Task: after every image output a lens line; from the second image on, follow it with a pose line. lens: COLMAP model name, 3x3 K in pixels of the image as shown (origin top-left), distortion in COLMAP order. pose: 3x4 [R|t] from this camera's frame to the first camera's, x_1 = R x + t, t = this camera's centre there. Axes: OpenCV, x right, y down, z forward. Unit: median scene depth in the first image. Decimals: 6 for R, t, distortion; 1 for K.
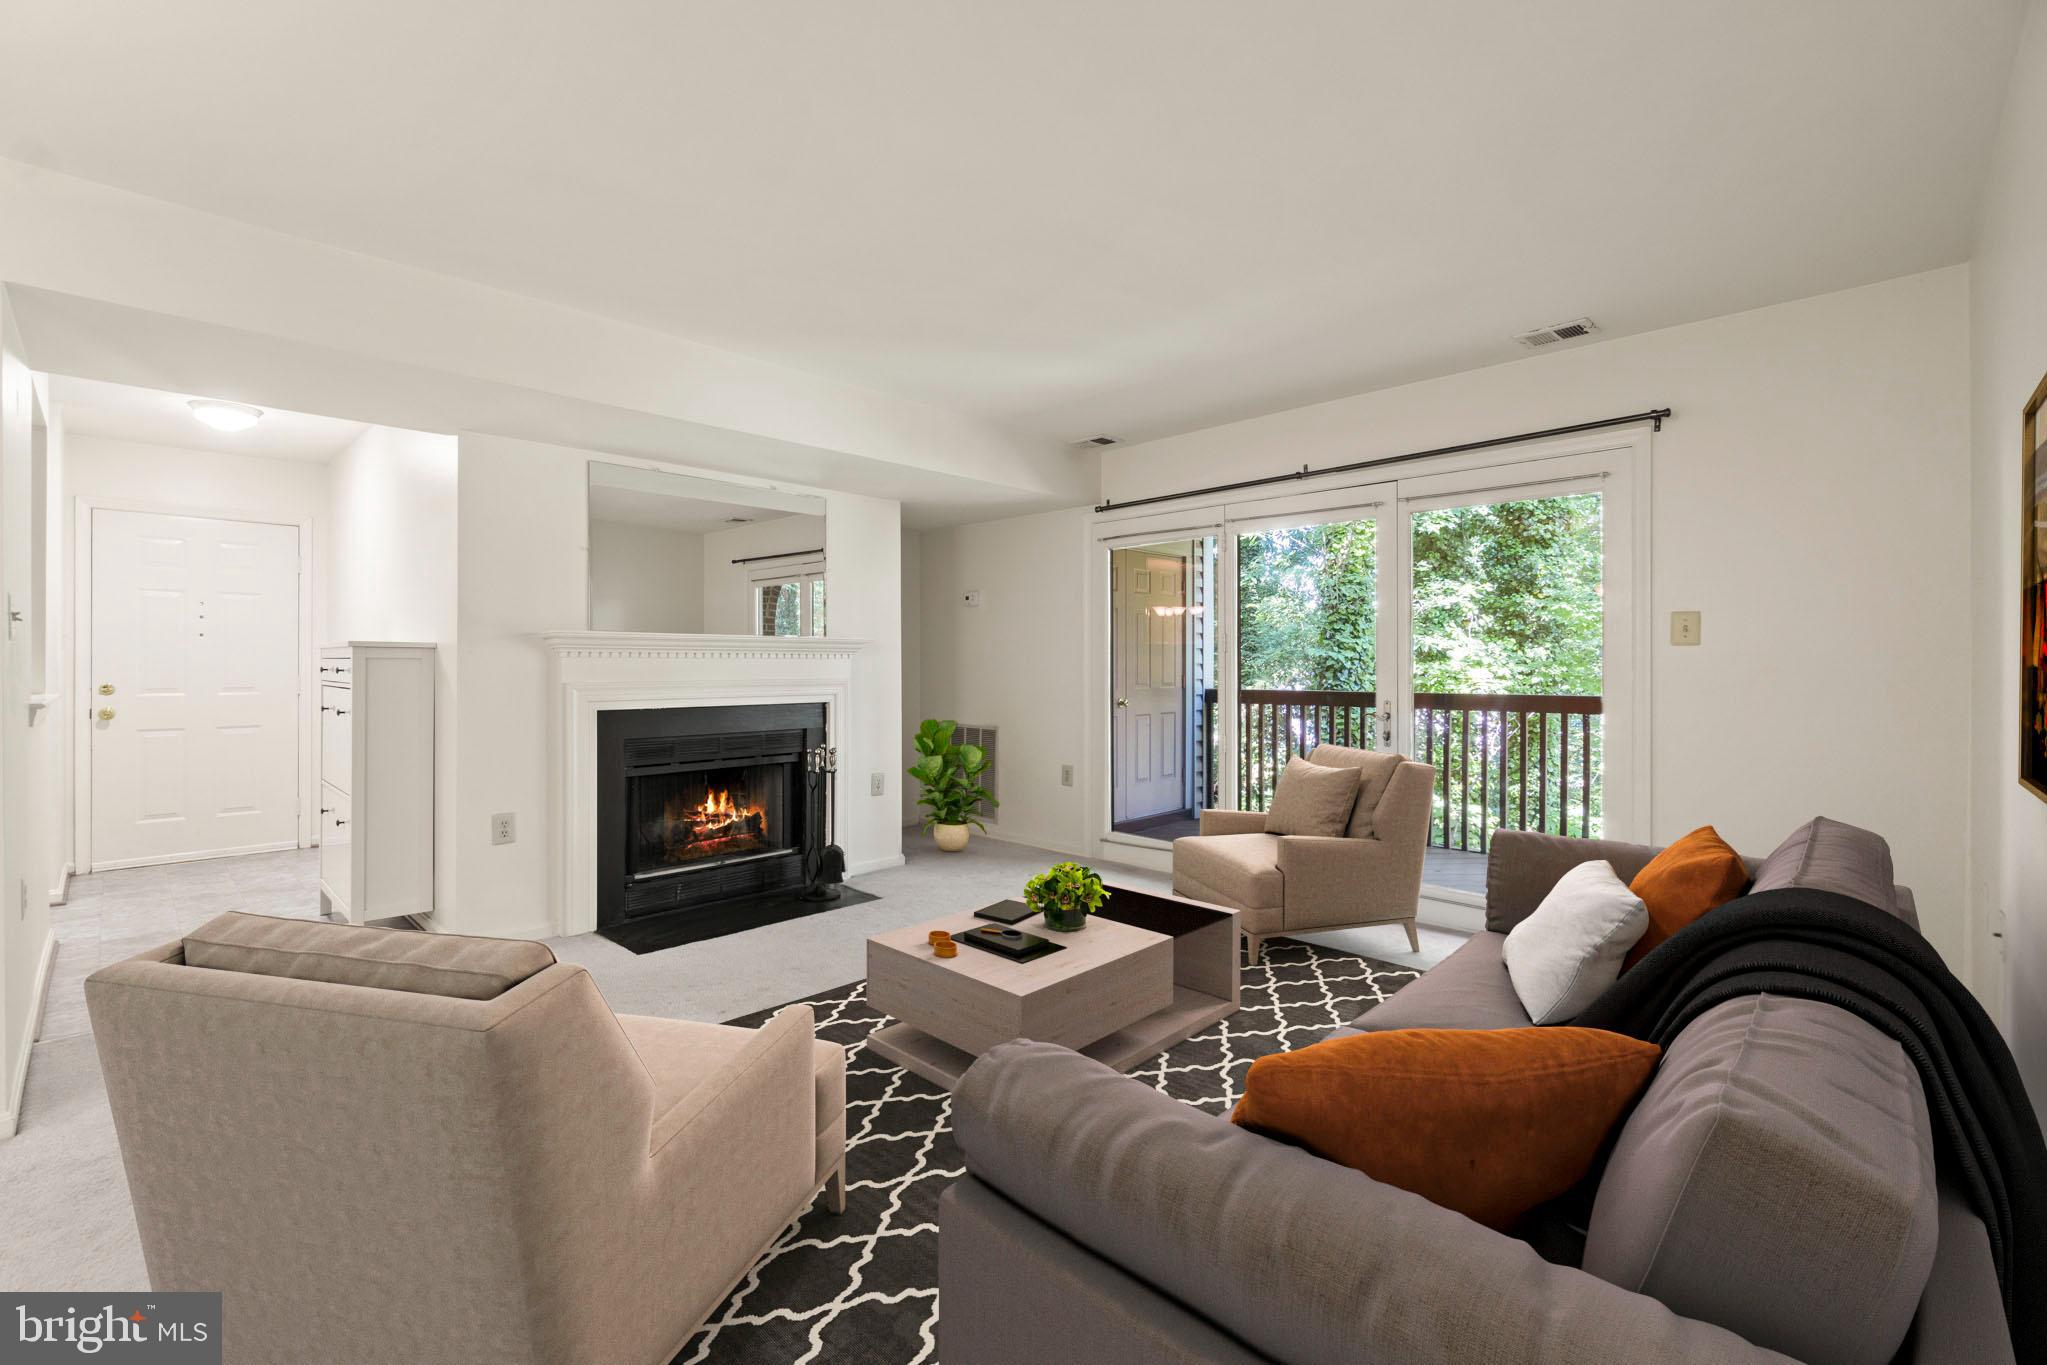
lens RADIAL K [[879.7, 0, 1009.6], [0, 879.7, 664.9], [0, 0, 1]] dist [-0.003430, -0.000123]
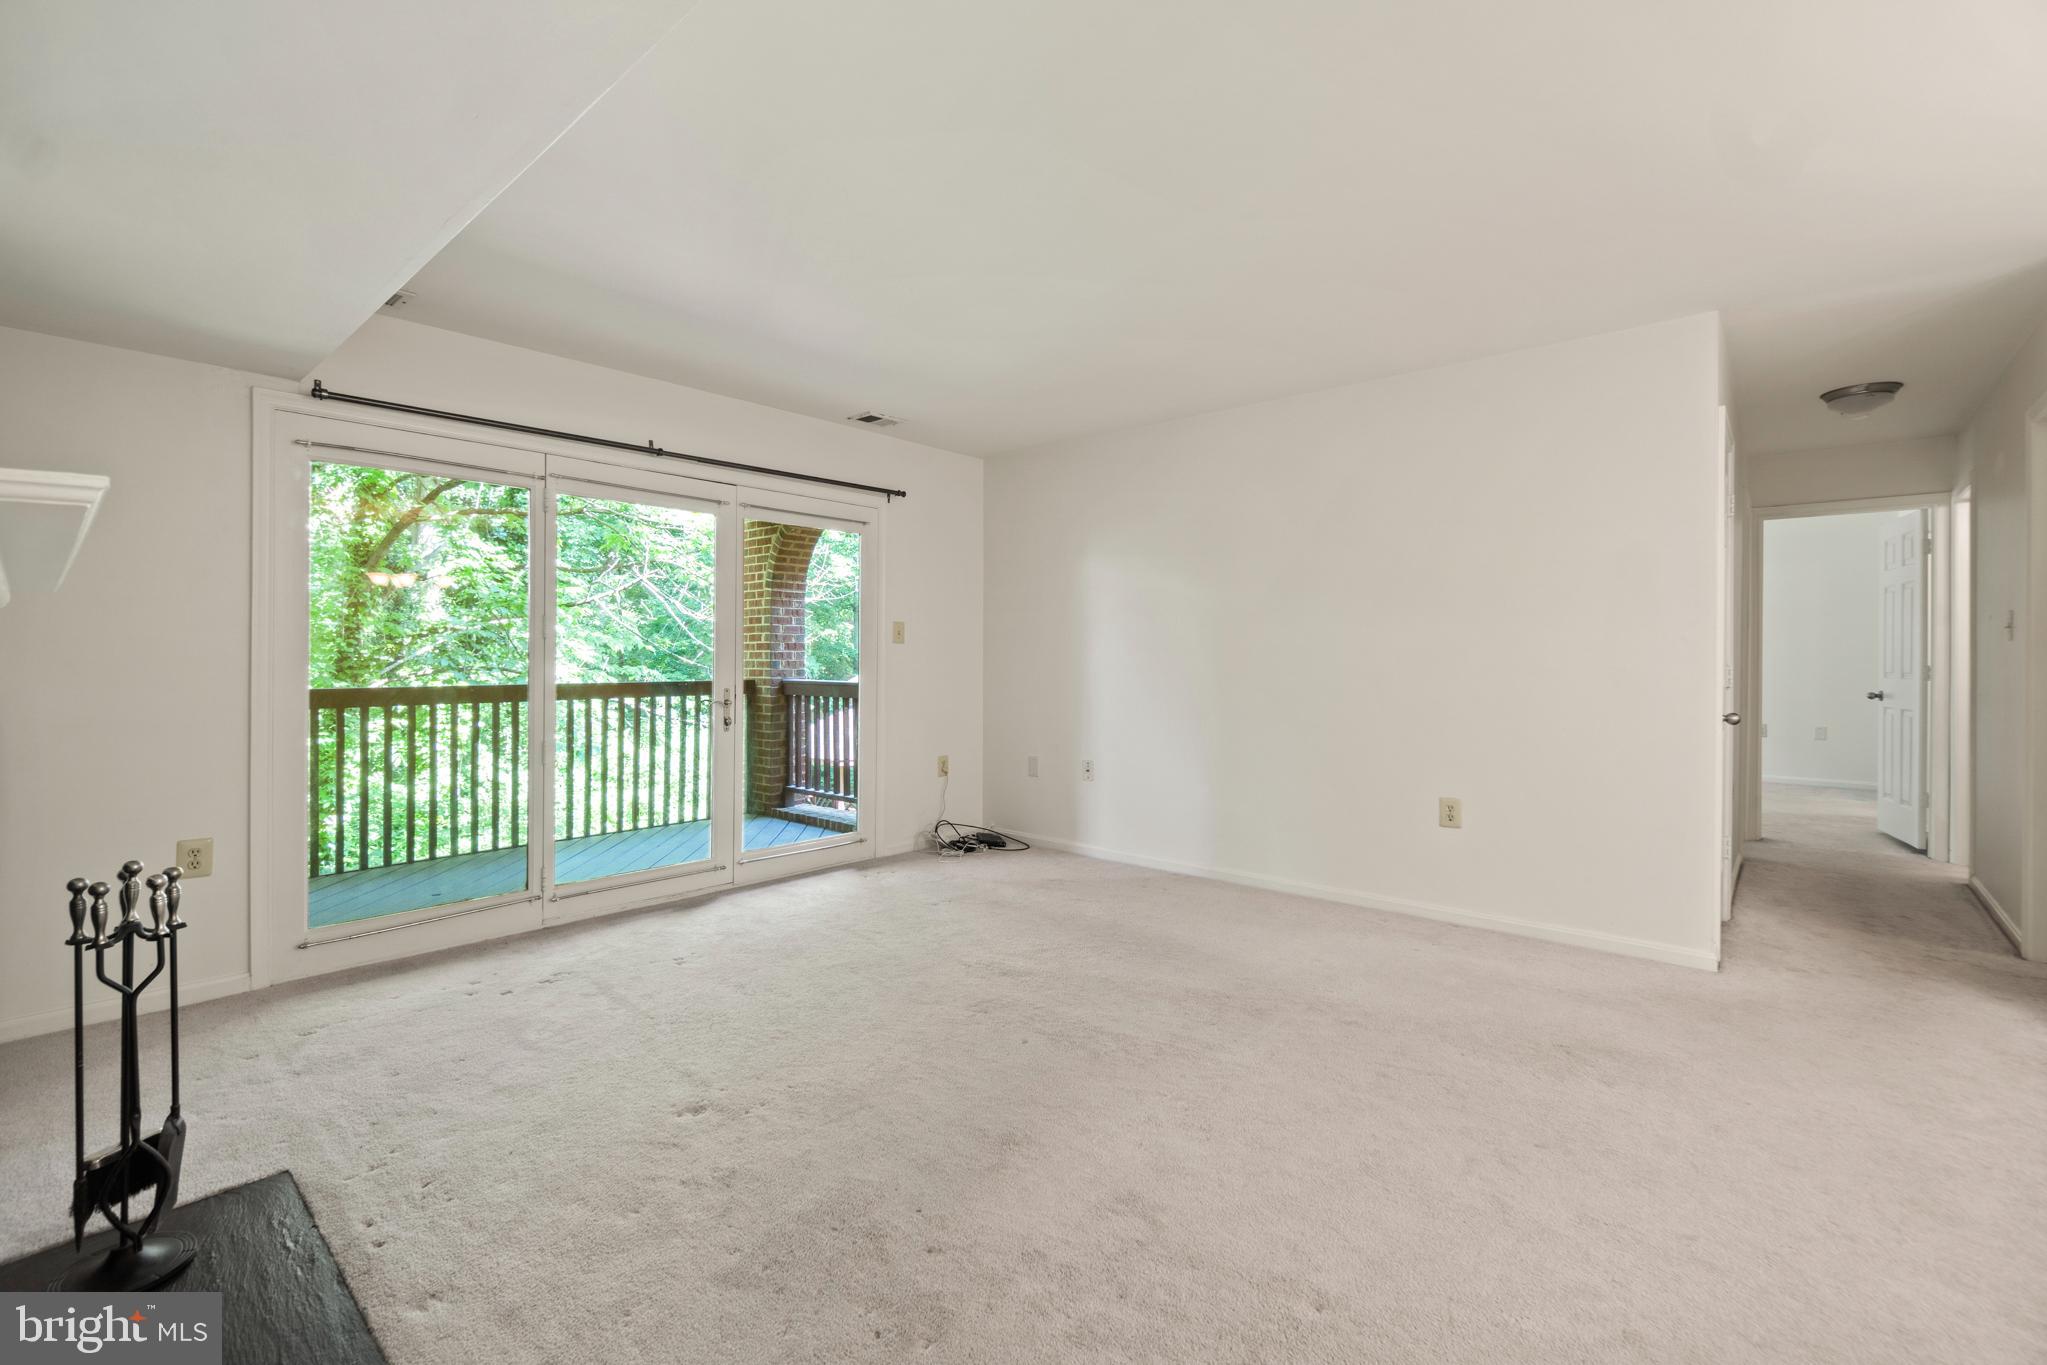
lens RADIAL K [[884.7, 0, 1013.1], [0, 884.7, 657.7], [0, 0, 1]] dist [-0.000339, 0.000007]
pose [[-0.054257, -0.001329, 0.998526, -0.610100], [-0.002049, 0.999997, 0.001219, 0.001699], [-0.998525, -0.001980, -0.054259, 0.651963]]
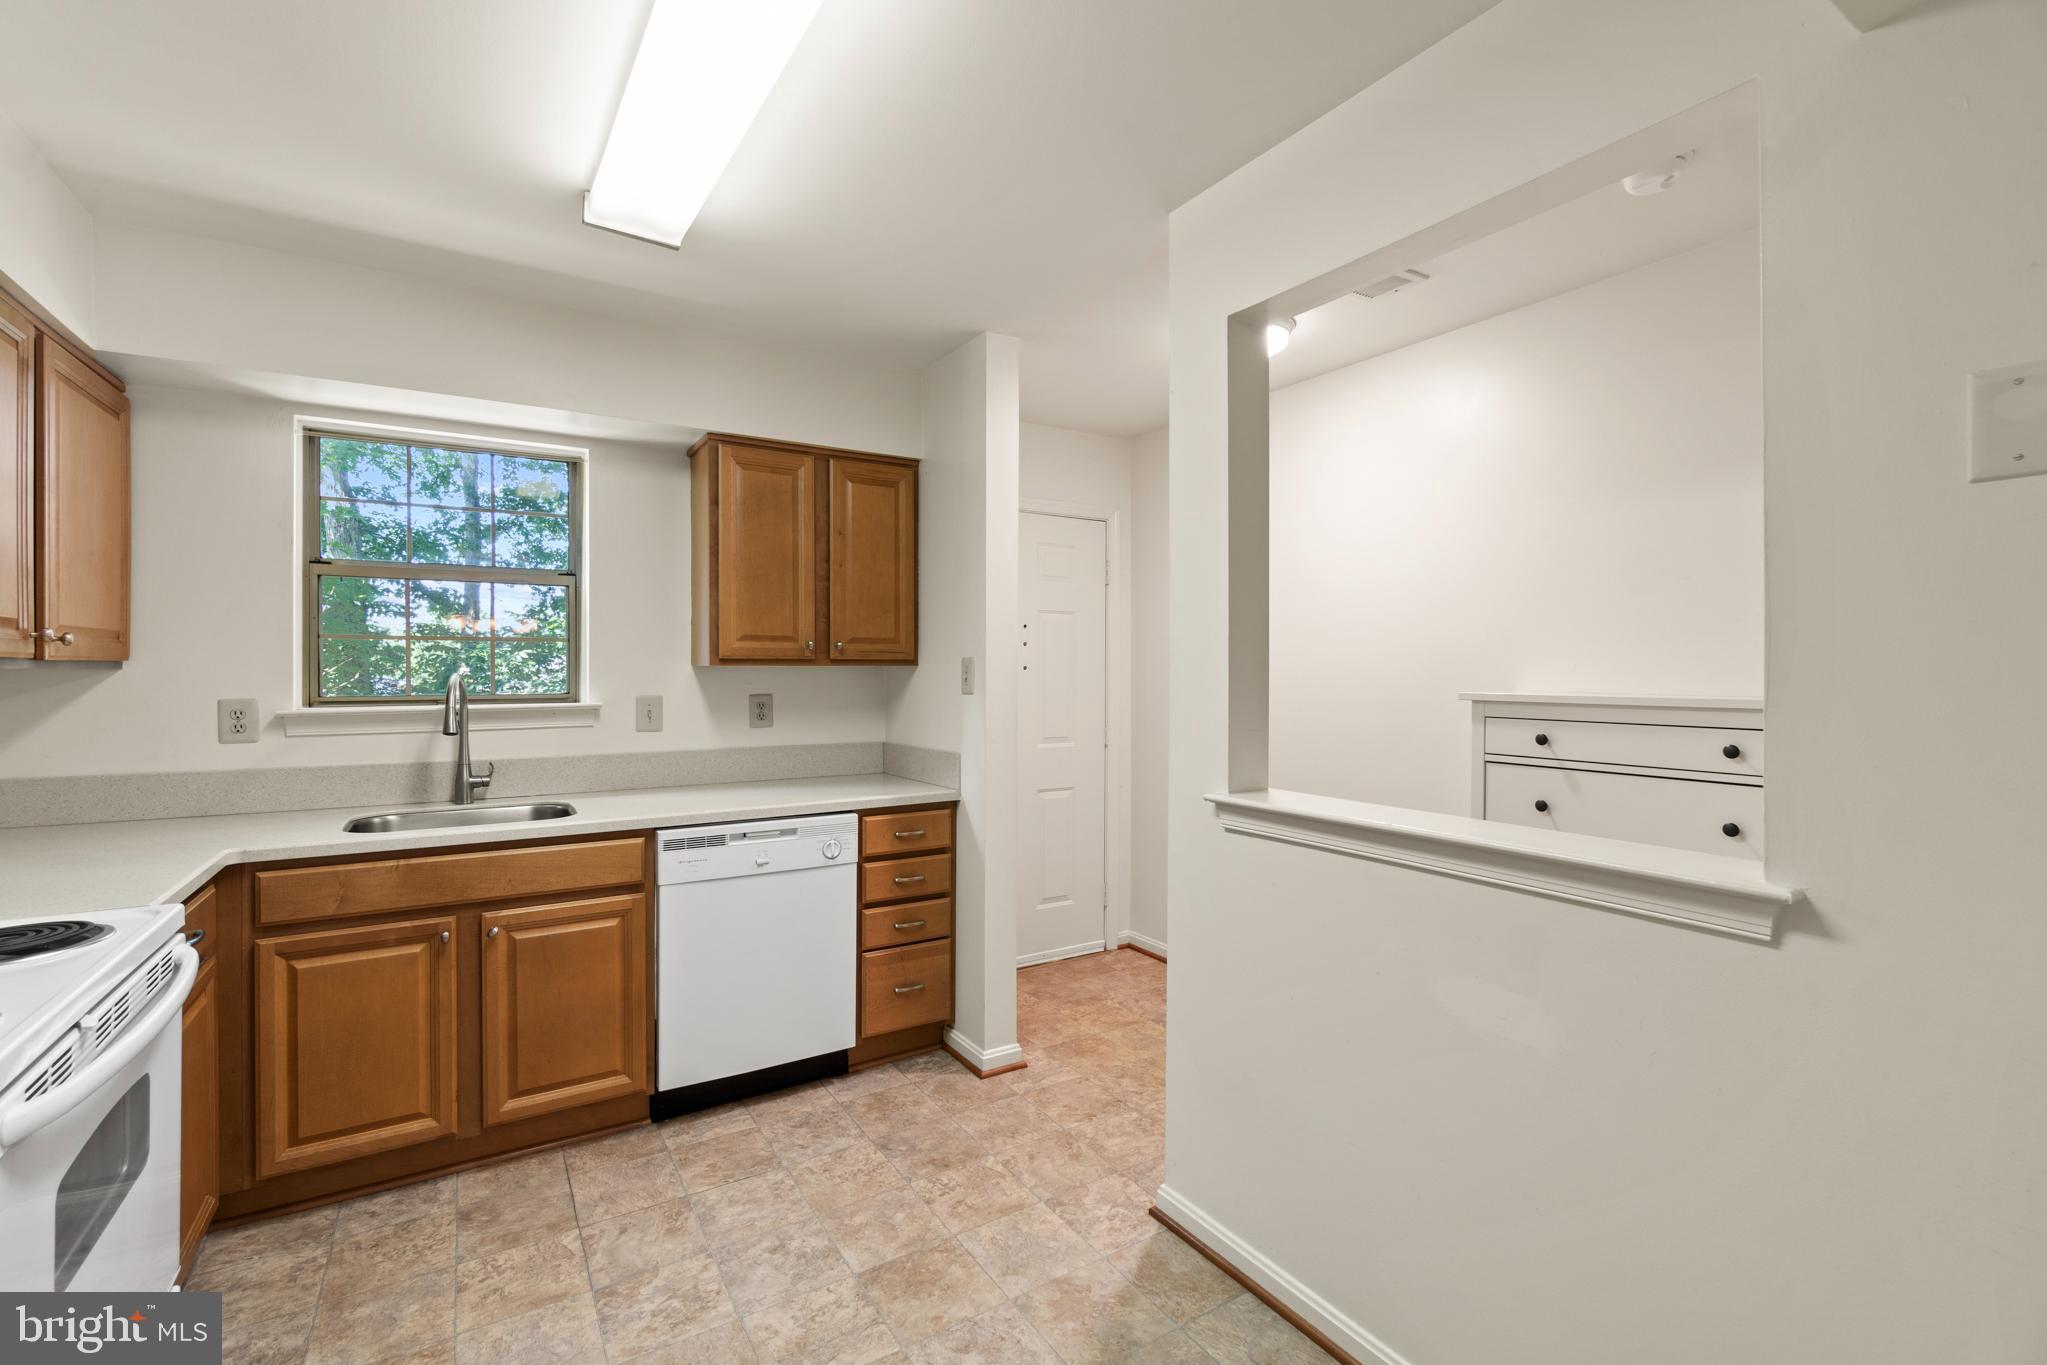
lens RADIAL K [[885.3, 0, 1010.4], [0, 885.3, 676.3], [0, 0, 1]] dist [-0.003054, -0.000123]
pose [[0.972190, 0.003390, -0.234167, -0.892086], [-0.002729, 0.999991, 0.003147, -0.035265], [0.234176, -0.002421, 0.972191, 0.308709]]
